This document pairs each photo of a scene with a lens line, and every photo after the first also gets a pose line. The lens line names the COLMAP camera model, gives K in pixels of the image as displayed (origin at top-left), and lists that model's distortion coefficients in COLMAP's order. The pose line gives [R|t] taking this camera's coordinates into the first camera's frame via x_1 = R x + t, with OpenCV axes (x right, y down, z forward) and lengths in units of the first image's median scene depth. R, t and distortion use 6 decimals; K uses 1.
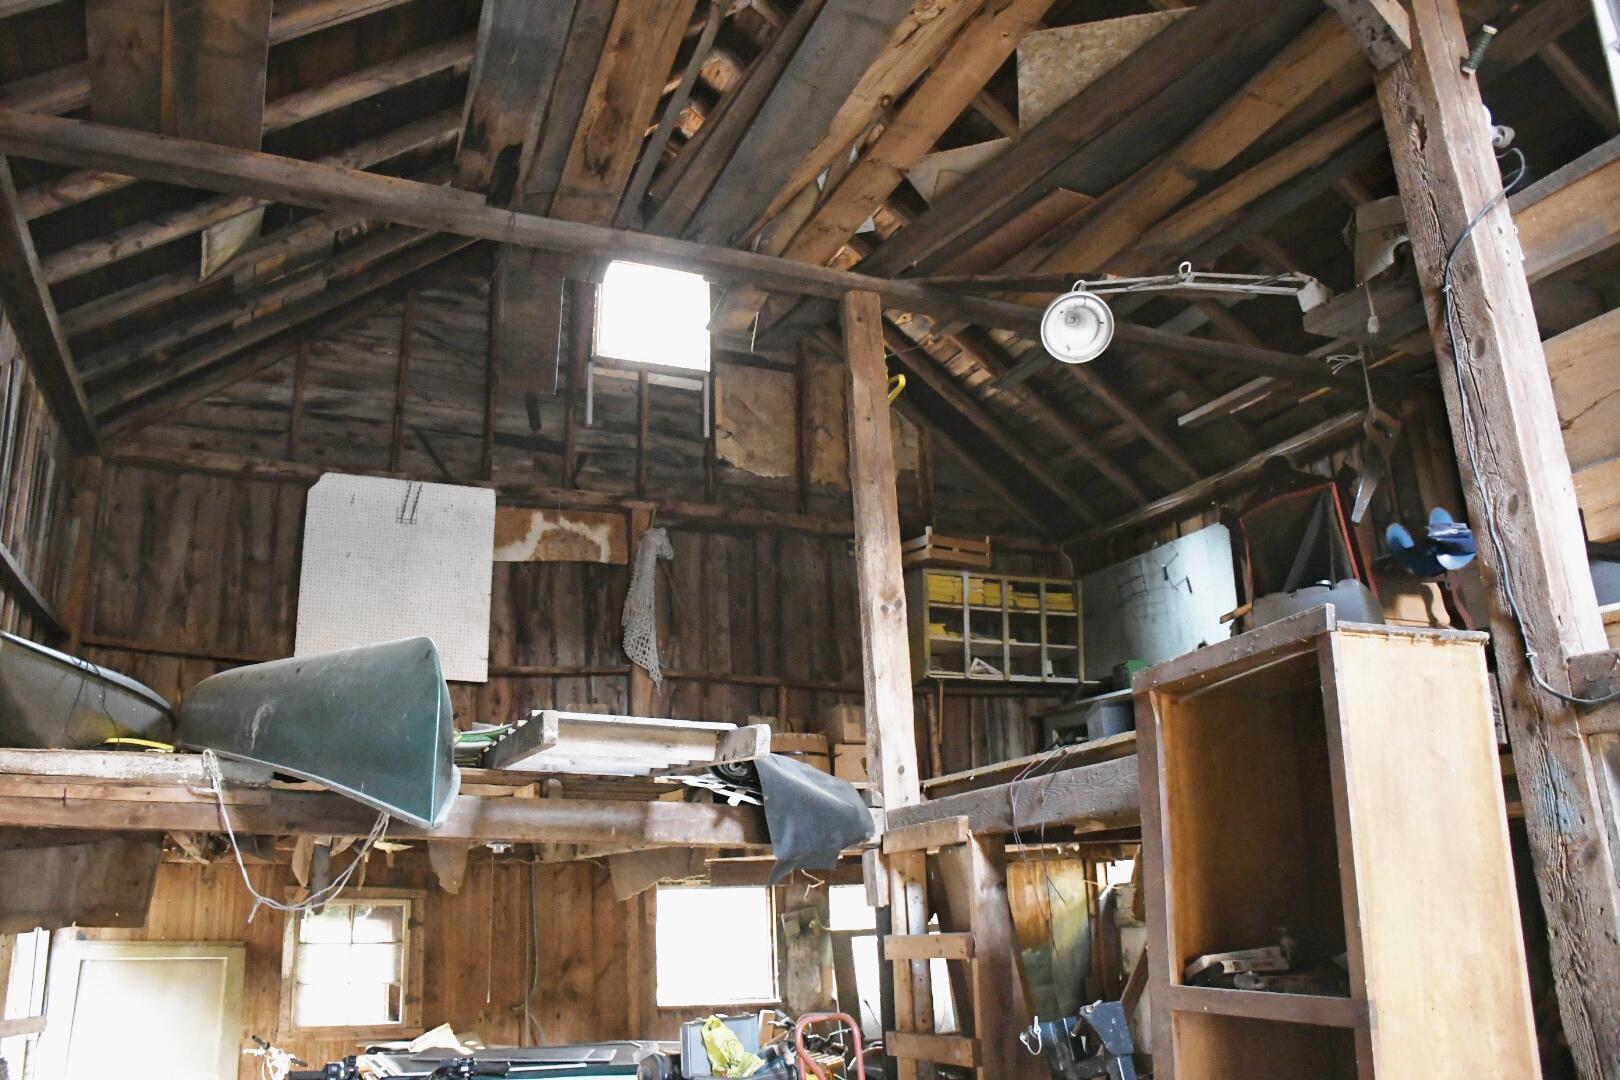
lens RADIAL K [[1278.7, 0, 801.9], [0, 1278.7, 540.1], [0, 0, 1]] dist [-0.148030, 0.107674]
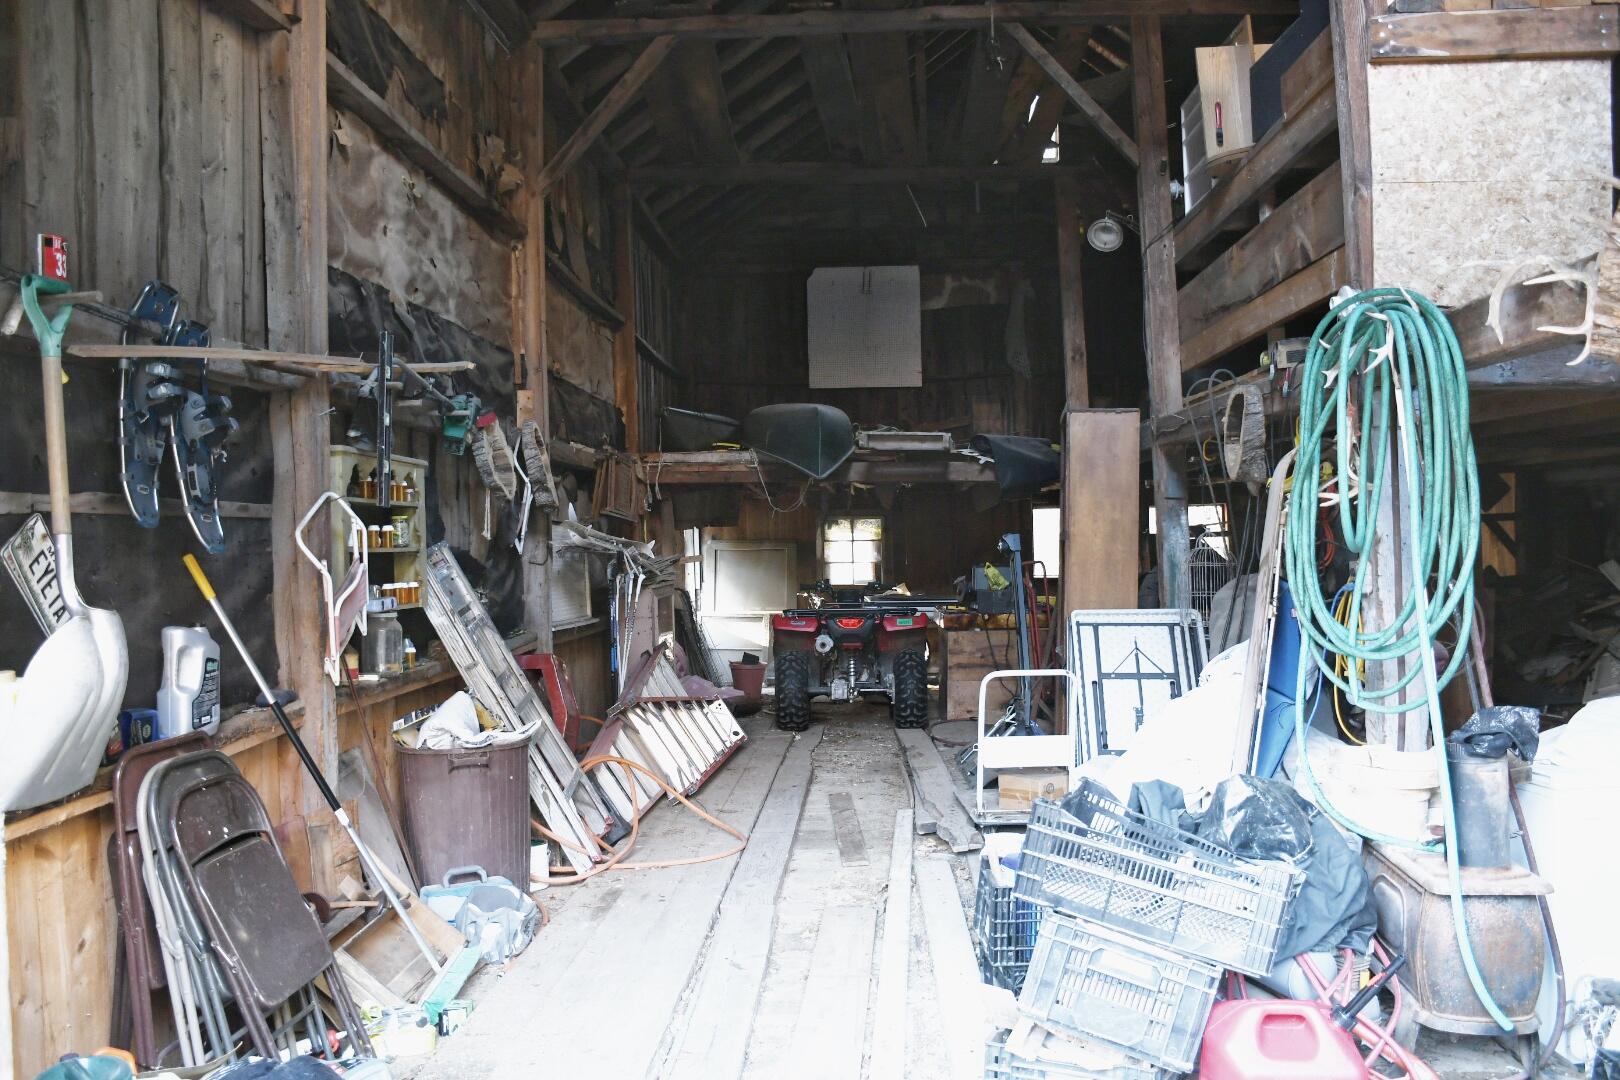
lens RADIAL K [[1278.7, 0, 801.9], [0, 1278.7, 540.1], [0, 0, 1]] dist [-0.148030, 0.107674]
pose [[0.900885, 0.005414, -0.434023, 0.377644], [0.115847, 0.960652, 0.252442, -0.151421], [0.418312, -0.277702, 0.864810, -0.632608]]
